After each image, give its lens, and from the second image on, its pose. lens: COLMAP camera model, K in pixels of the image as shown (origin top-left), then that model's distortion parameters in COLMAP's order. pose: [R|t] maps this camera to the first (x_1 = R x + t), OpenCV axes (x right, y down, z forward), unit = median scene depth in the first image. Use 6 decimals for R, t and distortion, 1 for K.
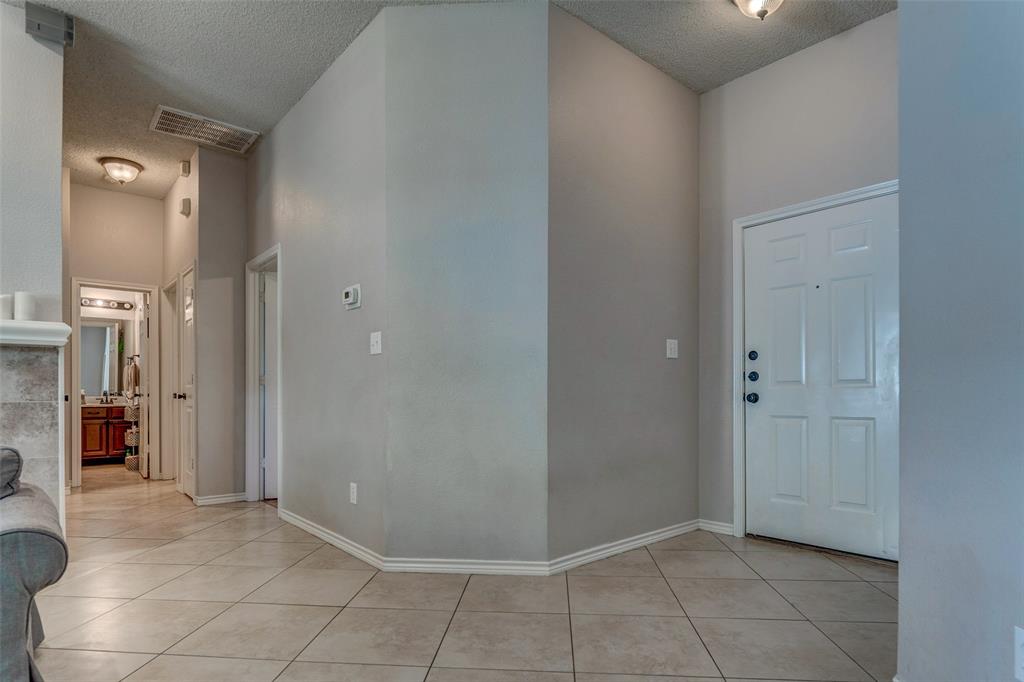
lens RADIAL K [[555.8, 0, 511.3], [0, 555.8, 391.2], [0, 0, 1]] dist [-0.005830, -0.003075]
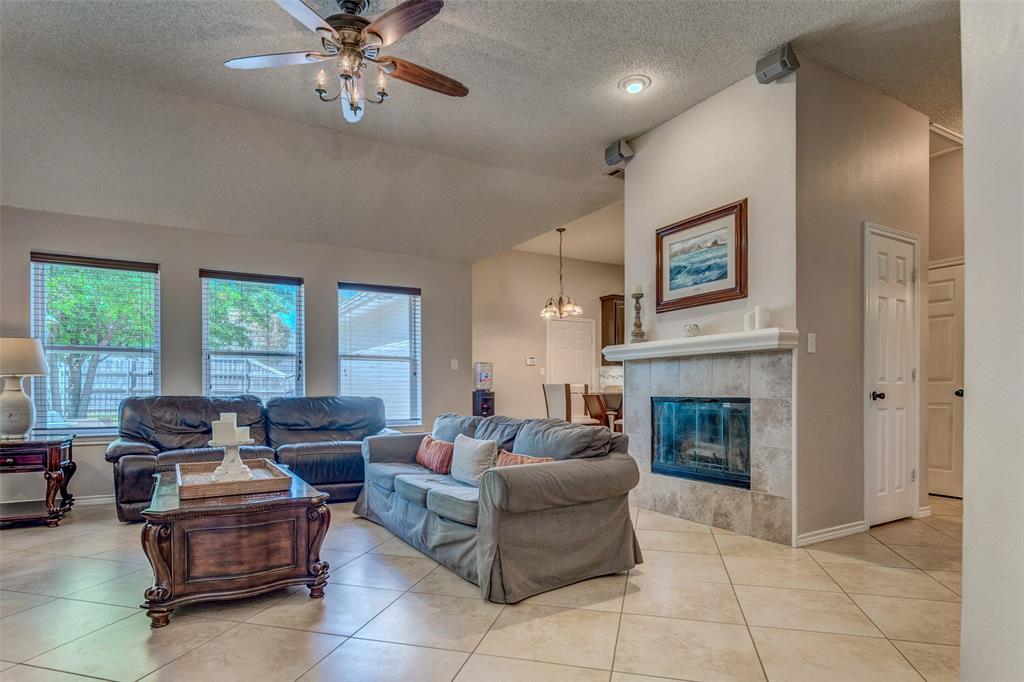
lens RADIAL K [[555.8, 0, 510.7], [0, 555.8, 396.3], [0, 0, 1]] dist [-0.005830, -0.003075]
pose [[-0.185513, 0.008638, -0.982604, 0.345782], [-0.001731, 0.999957, 0.009118, 0.004974], [0.982640, 0.003392, -0.185490, 0.611524]]
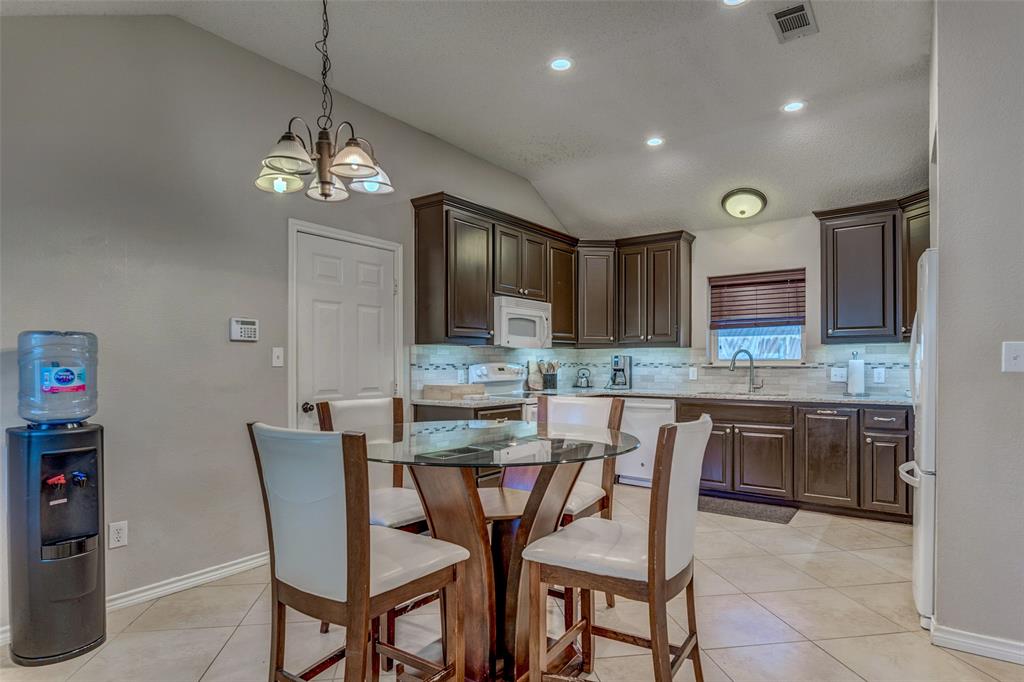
lens RADIAL K [[555.8, 0, 498.7], [0, 555.8, 365.2], [0, 0, 1]] dist [-0.005830, -0.003075]
pose [[0.200585, 0.002677, -0.979673, -1.103702], [-0.003261, 0.999993, 0.002064, -0.074991], [0.979671, 0.002781, 0.200592, 0.474702]]
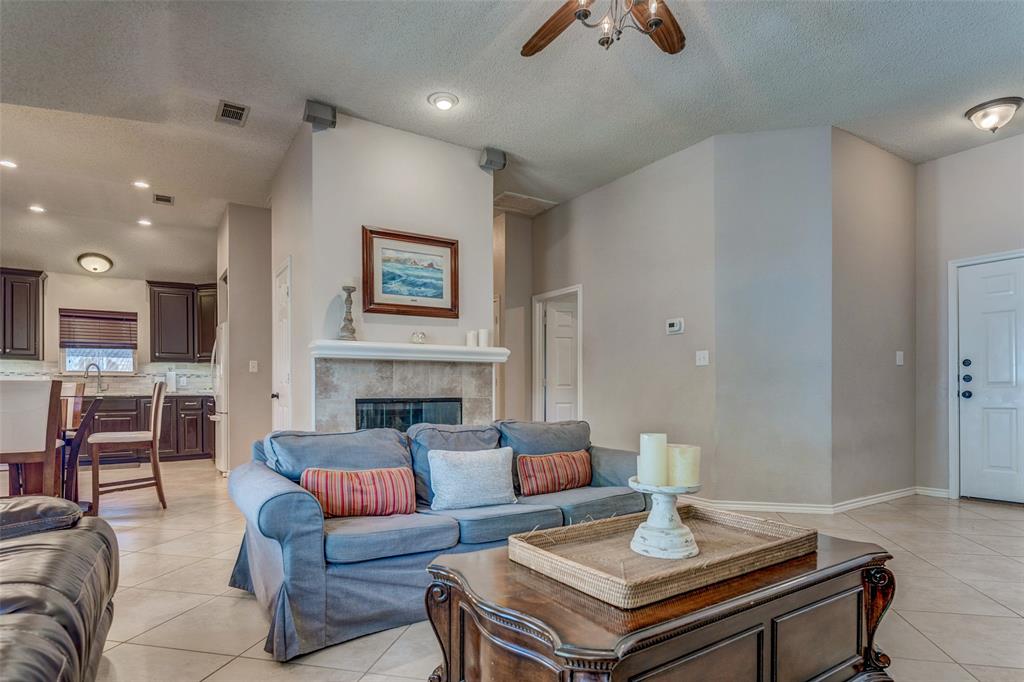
lens RADIAL K [[555.8, 0, 513.3], [0, 555.8, 393.0], [0, 0, 1]] dist [-0.005830, -0.003075]
pose [[0.990340, -0.002935, -0.138627, -0.506863], [0.002967, 0.999996, 0.000024, 0.005621], [0.138627, -0.000435, 0.990345, -0.516388]]
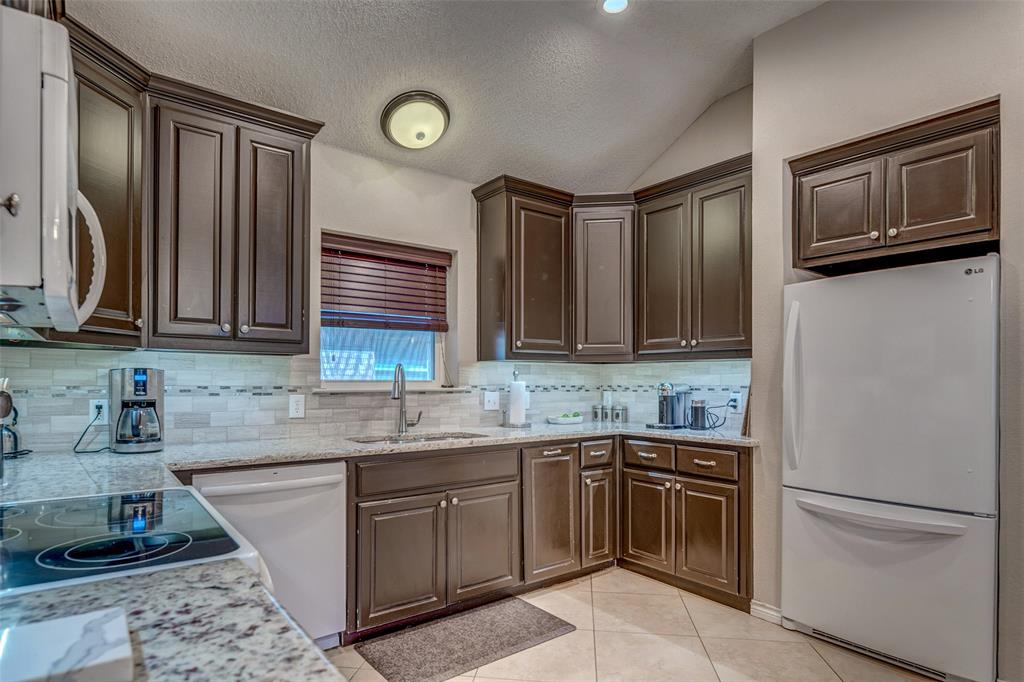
lens RADIAL K [[555.8, 0, 507.4], [0, 555.8, 384.4], [0, 0, 1]] dist [-0.005830, -0.003075]
pose [[0.998406, -0.001257, -0.056420, -2.256309], [0.001144, 0.999997, -0.002047, -0.080361], [0.056423, 0.001979, 0.998405, 0.527297]]
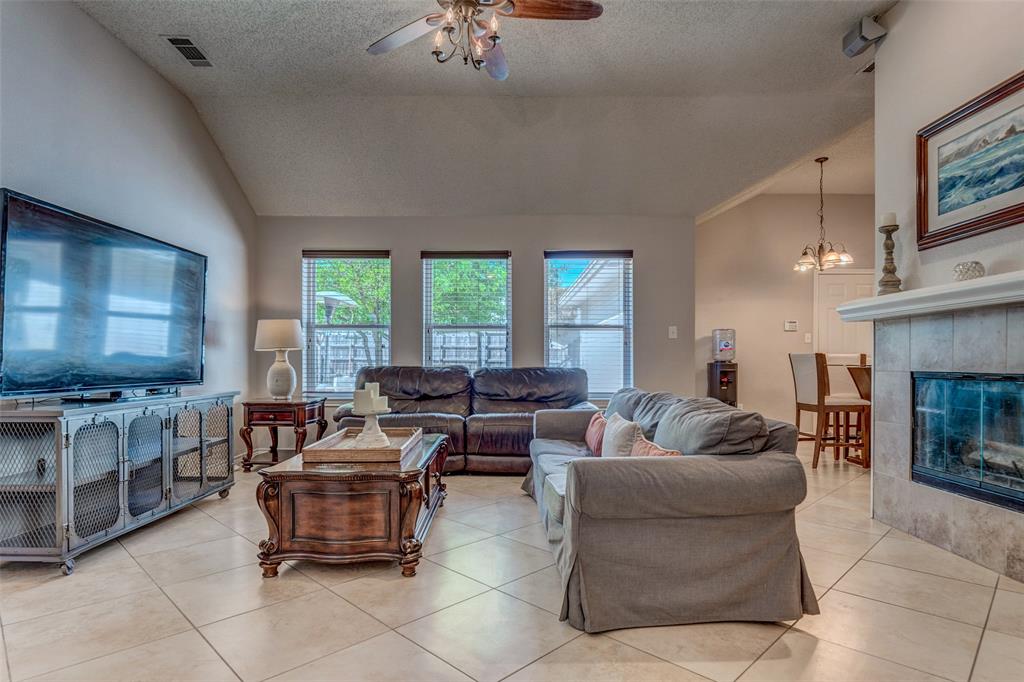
lens RADIAL K [[555.8, 0, 510.1], [0, 555.8, 365.1], [0, 0, 1]] dist [-0.005830, -0.003075]
pose [[-0.653797, 0.003057, -0.756664, 0.110731], [-0.003700, 0.999967, 0.007238, 0.002951], [0.756661, 0.007532, -0.653764, 0.795043]]
